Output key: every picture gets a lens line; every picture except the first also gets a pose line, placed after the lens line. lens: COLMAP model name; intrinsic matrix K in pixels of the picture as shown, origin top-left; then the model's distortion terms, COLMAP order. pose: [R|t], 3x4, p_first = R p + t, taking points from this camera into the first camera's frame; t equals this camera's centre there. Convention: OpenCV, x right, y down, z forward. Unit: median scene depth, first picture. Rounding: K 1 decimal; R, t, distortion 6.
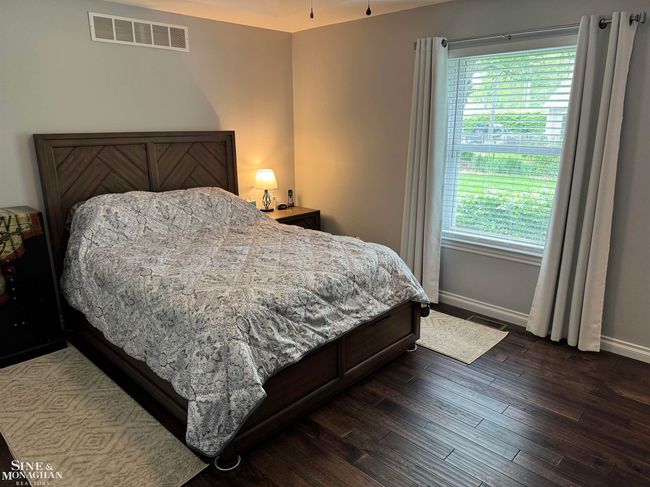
lens RADIAL K [[447.7, 0, 331.2], [0, 447.7, 243.1], [0, 0, 1]] dist [0.027414, -0.019596]
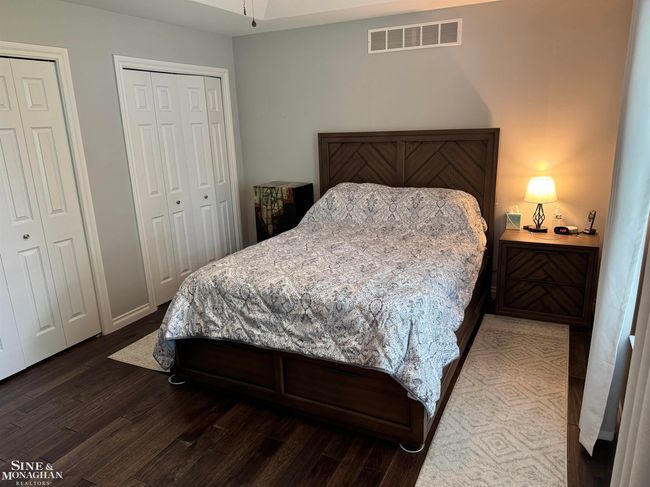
lens RADIAL K [[447.7, 0, 331.3], [0, 447.7, 246.7], [0, 0, 1]] dist [0.027414, -0.019596]
pose [[0.301249, 0.245752, -0.921333, 0.778340], [-0.217377, 0.958476, 0.184583, -0.182879], [0.928438, 0.144672, 0.342161, 0.660933]]
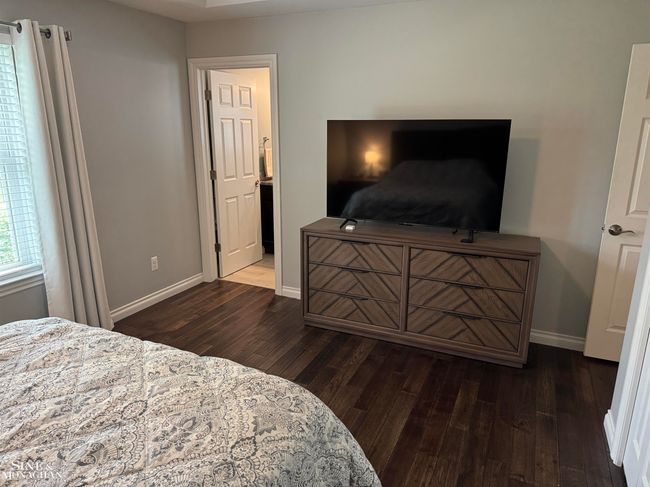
lens RADIAL K [[447.7, 0, 324.2], [0, 447.7, 242.3], [0, 0, 1]] dist [0.027414, -0.019596]
pose [[-0.330804, -0.232641, 0.914575, -0.635292], [0.238818, 0.916954, 0.319628, -0.214139], [-0.912981, 0.324150, -0.247773, 0.794293]]
